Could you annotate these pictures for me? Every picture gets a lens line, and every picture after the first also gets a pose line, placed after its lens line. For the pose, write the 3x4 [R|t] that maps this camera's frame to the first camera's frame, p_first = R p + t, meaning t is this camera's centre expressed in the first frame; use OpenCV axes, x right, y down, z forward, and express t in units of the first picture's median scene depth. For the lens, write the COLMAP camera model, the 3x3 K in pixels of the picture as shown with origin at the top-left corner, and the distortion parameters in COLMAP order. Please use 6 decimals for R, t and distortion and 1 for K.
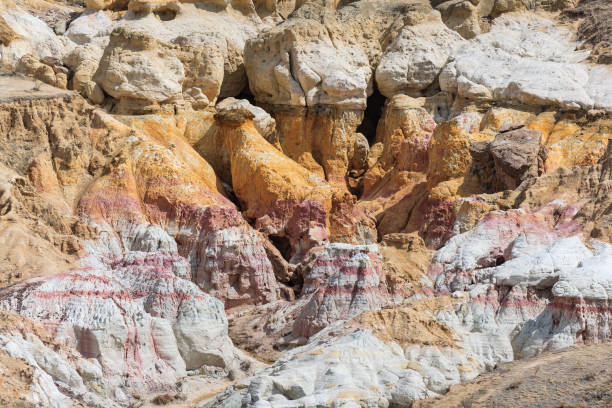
lens RADIAL K [[1108.2, 0, 306.0], [0, 1108.2, 204.0], [0, 0, 1]] dist [0.025488, 0.108763]
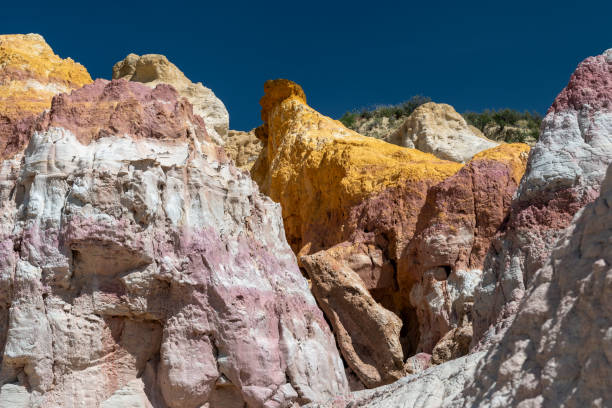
lens RADIAL K [[1108.2, 0, 306.0], [0, 1108.2, 204.0], [0, 0, 1]] dist [0.025488, 0.108763]
pose [[0.991181, -0.056276, -0.119974, -0.006115], [0.028597, 0.974852, -0.221012, 0.088893], [0.129394, 0.215632, 0.967864, 0.794480]]
